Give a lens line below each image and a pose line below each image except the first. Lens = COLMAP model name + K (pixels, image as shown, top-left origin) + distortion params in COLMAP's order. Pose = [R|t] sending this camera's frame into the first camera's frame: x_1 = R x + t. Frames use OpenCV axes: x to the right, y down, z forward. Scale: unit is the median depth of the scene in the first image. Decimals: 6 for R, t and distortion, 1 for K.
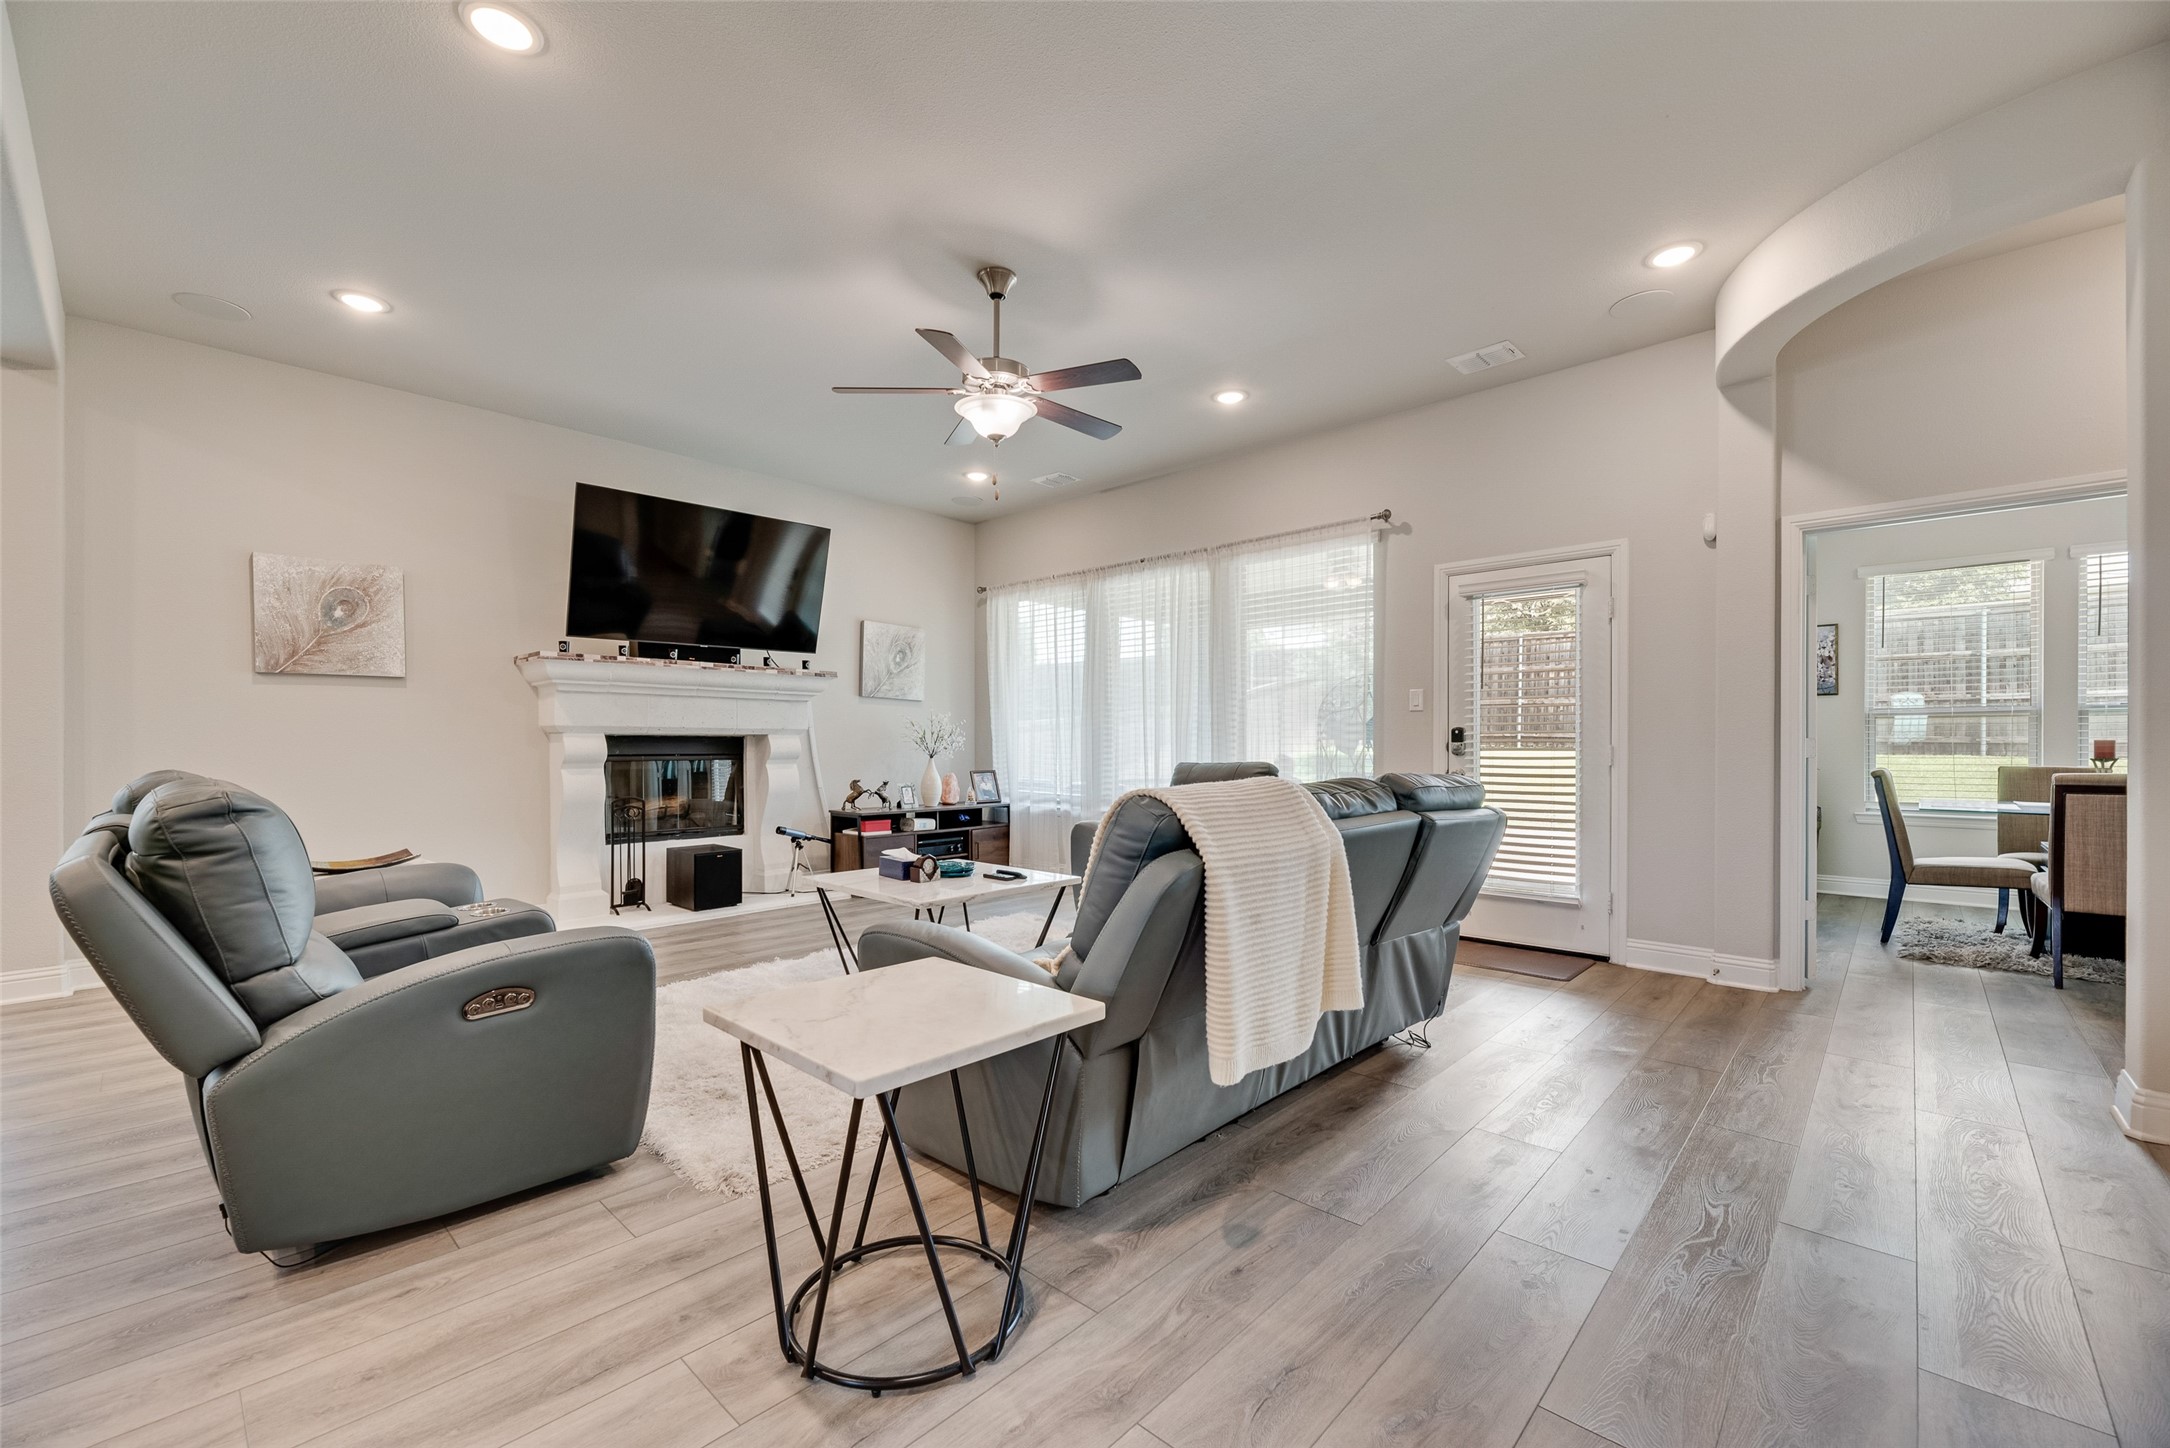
lens RADIAL K [[882.8, 0, 1079.3], [0, 882.8, 748.0], [0, 0, 1]] dist [0.001270, 0.000582]
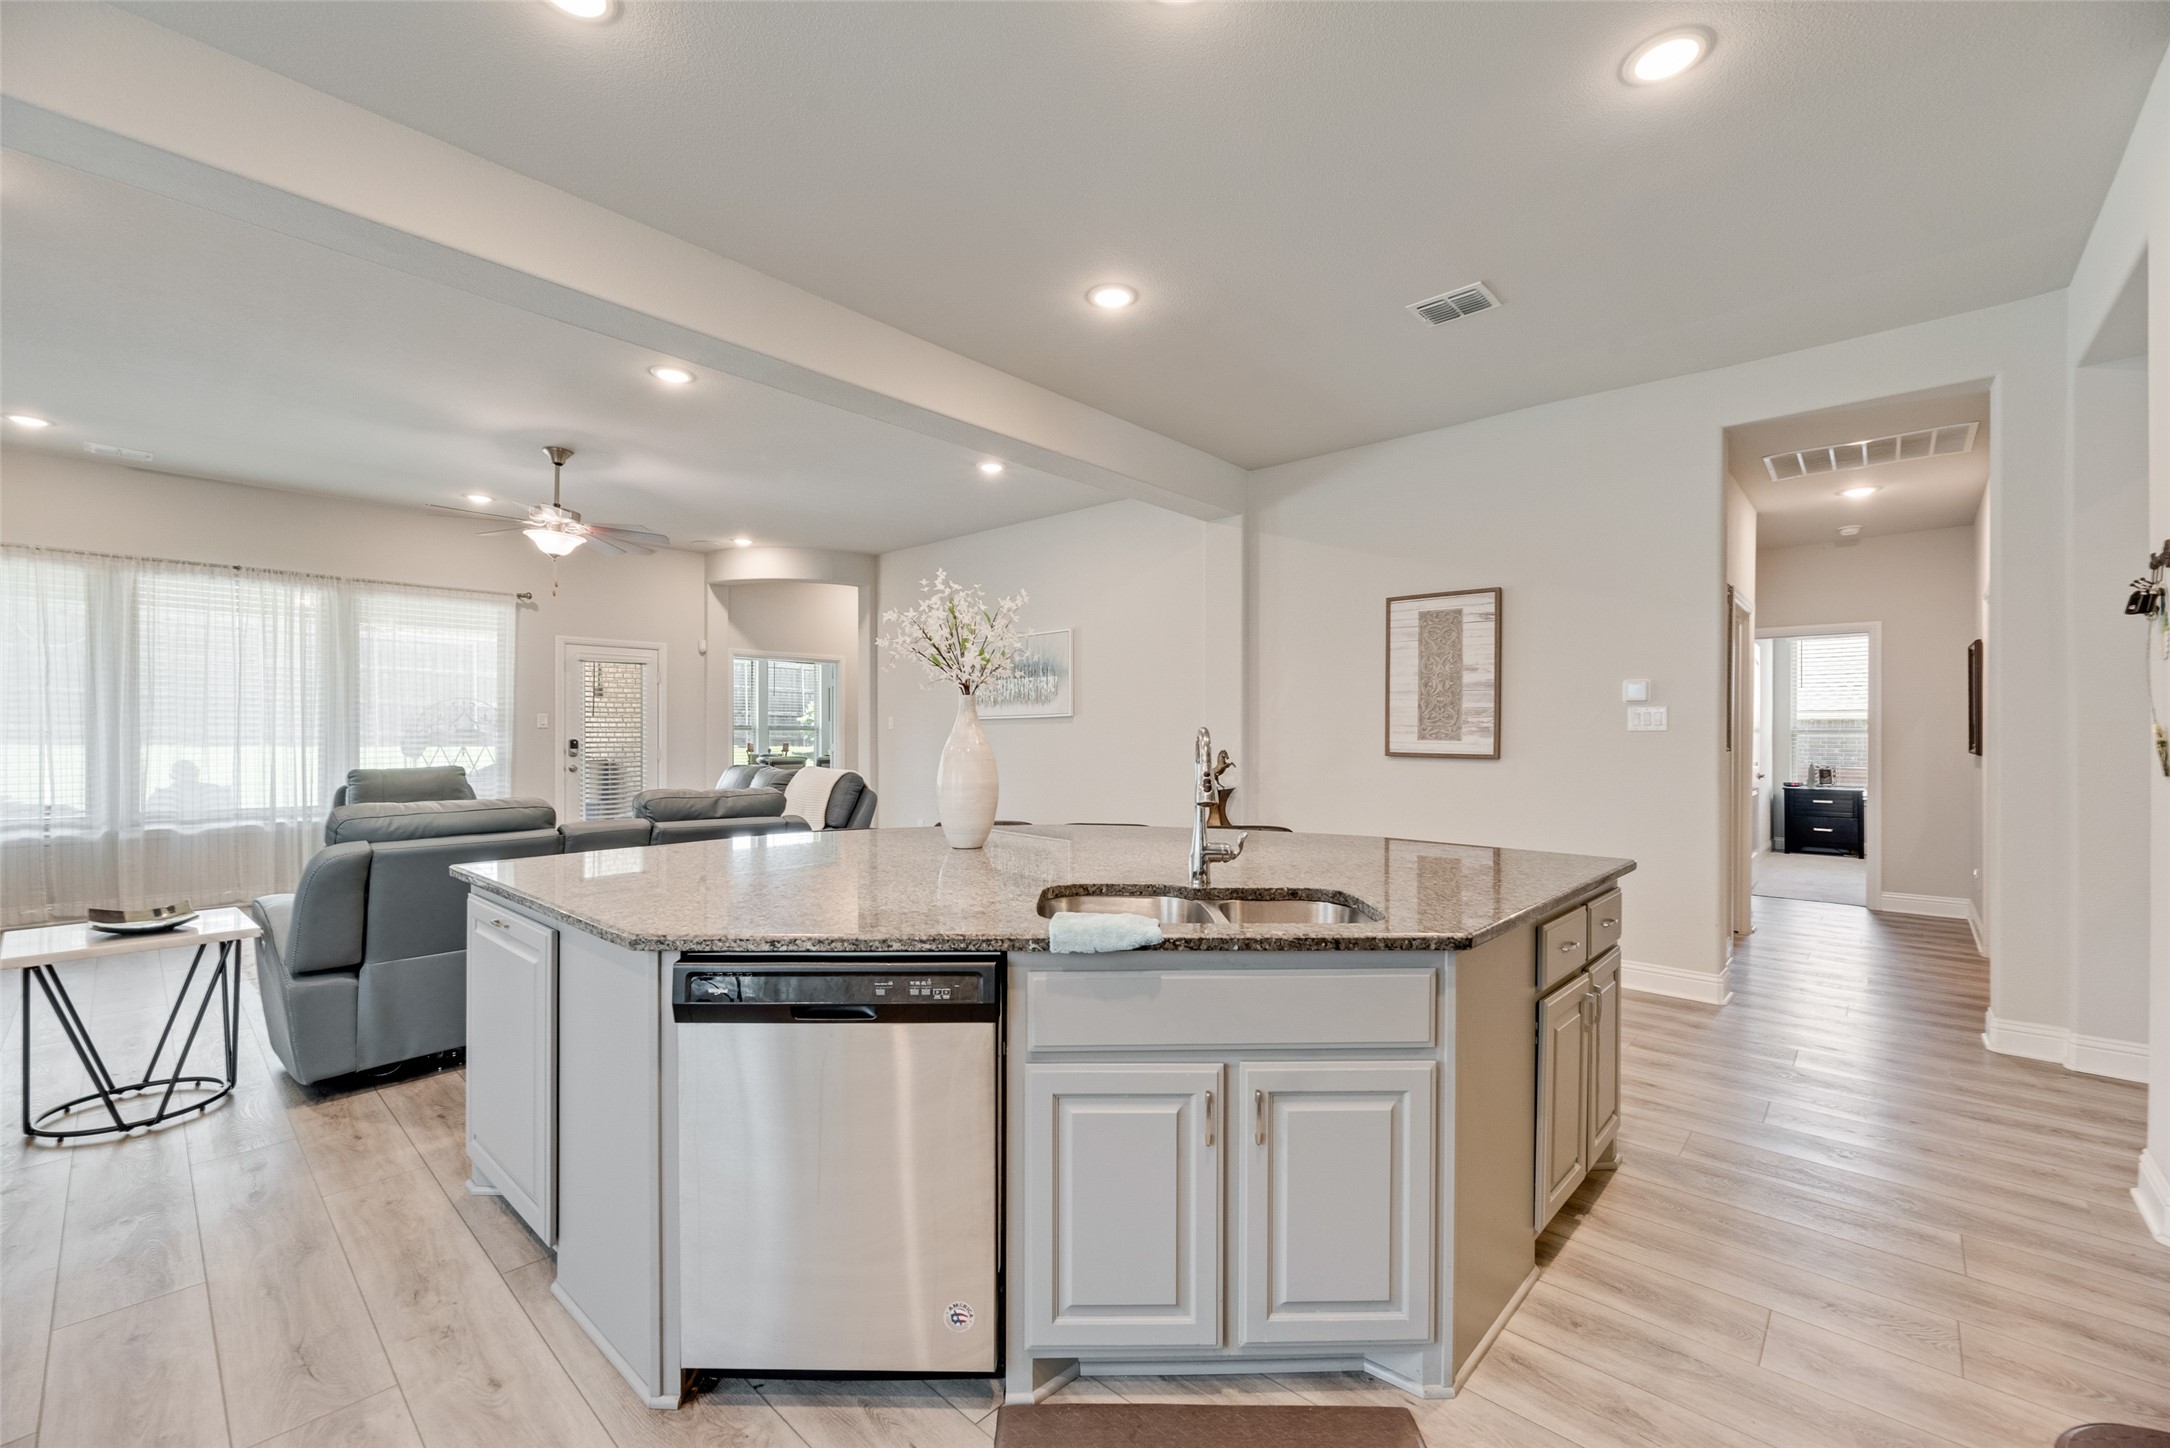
lens RADIAL K [[882.8, 0, 1093.5], [0, 882.8, 734.5], [0, 0, 1]] dist [0.001270, 0.000582]
pose [[-0.016000, -0.001072, 0.999871, -0.968674], [0.003306, 0.999994, 0.001125, -0.025176], [-0.999867, 0.003323, -0.015996, 0.061771]]
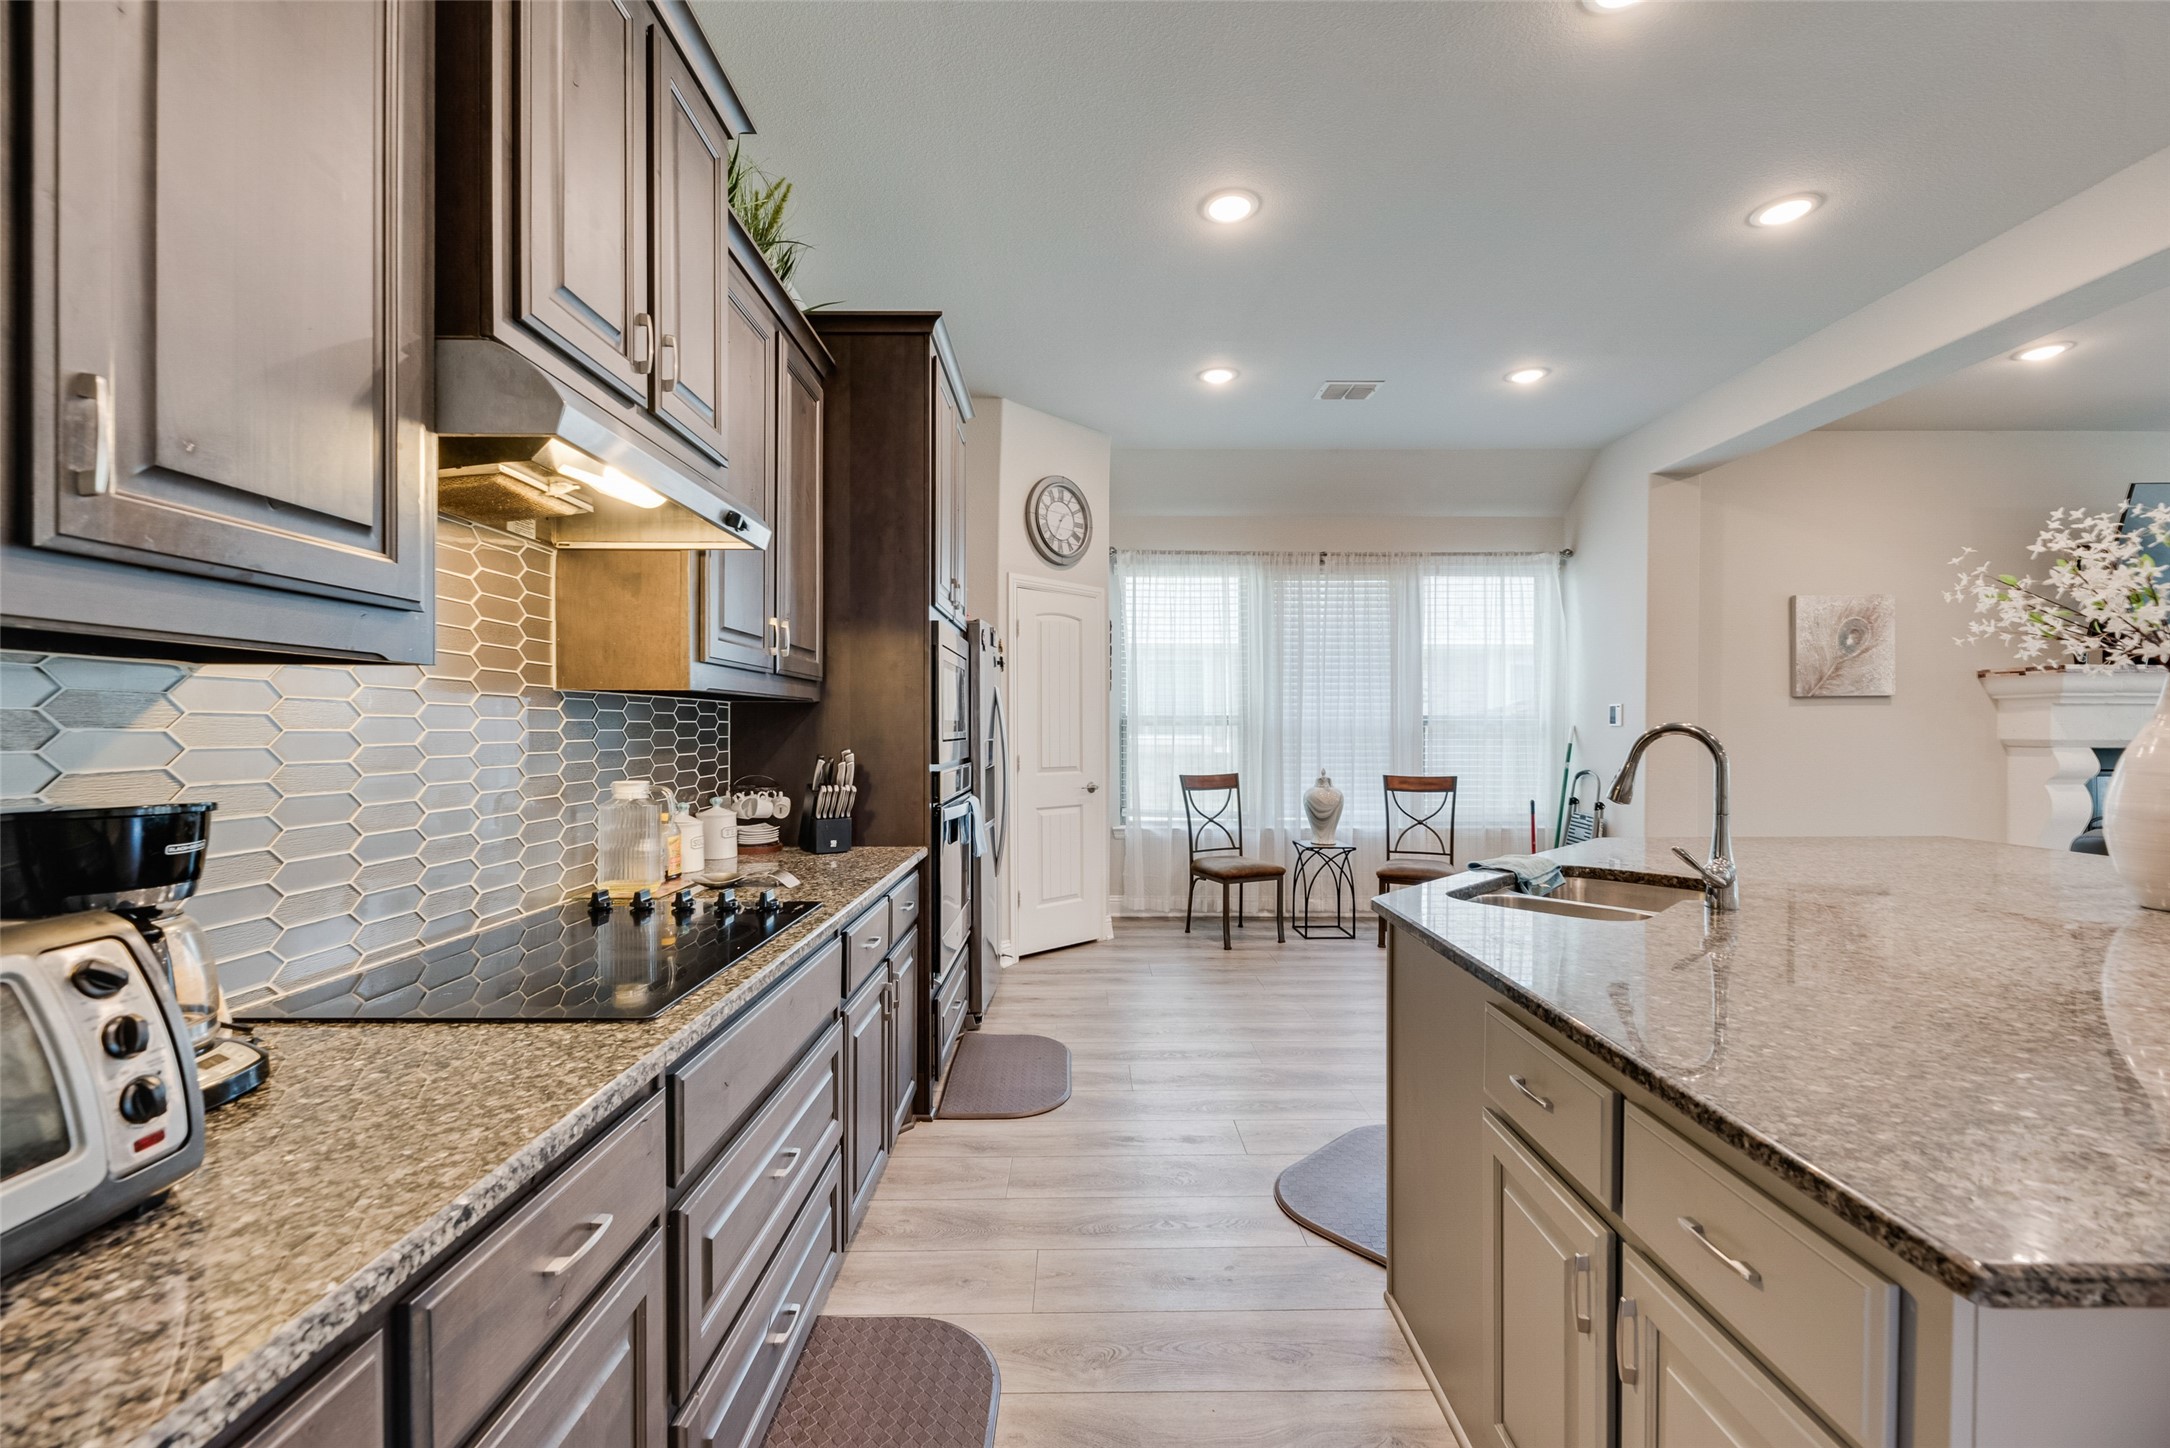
lens RADIAL K [[882.8, 0, 1089.9], [0, 882.8, 717.2], [0, 0, 1]] dist [0.001270, 0.000582]
pose [[0.702179, -0.005960, -0.711975, -0.545716], [-0.007305, 0.999852, -0.015575, -0.023615], [0.711963, 0.016137, 0.702032, -0.360797]]
